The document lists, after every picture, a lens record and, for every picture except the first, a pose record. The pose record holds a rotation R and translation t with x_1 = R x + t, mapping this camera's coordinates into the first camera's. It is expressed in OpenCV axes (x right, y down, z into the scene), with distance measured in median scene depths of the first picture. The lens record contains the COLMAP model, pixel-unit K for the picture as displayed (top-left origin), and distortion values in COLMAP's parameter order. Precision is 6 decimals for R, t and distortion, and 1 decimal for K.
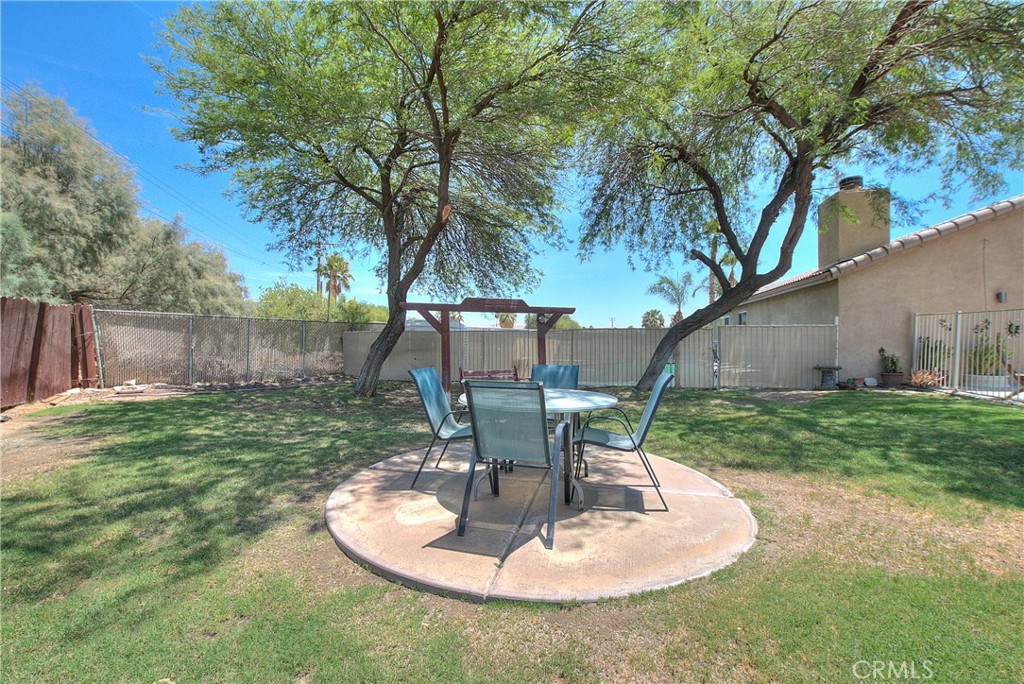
lens RADIAL K [[410.4, 0, 515.5], [0, 410.4, 341.1], [0, 0, 1]] dist [0.000678, -0.000280]
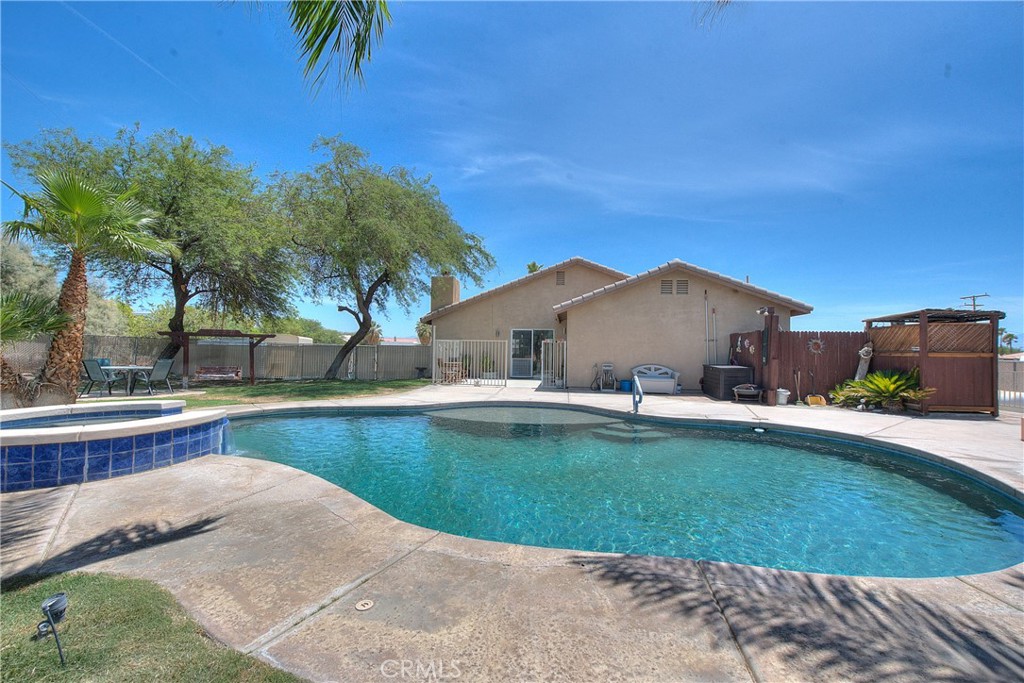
lens RADIAL K [[410.4, 0, 515.5], [0, 410.4, 340.6], [0, 0, 1]] dist [0.000678, -0.000280]
pose [[0.992569, 0.019063, 0.120184, 0.987650], [-0.014832, 0.999242, -0.036005, -0.000163], [-0.120780, 0.033954, 0.992098, -0.987403]]
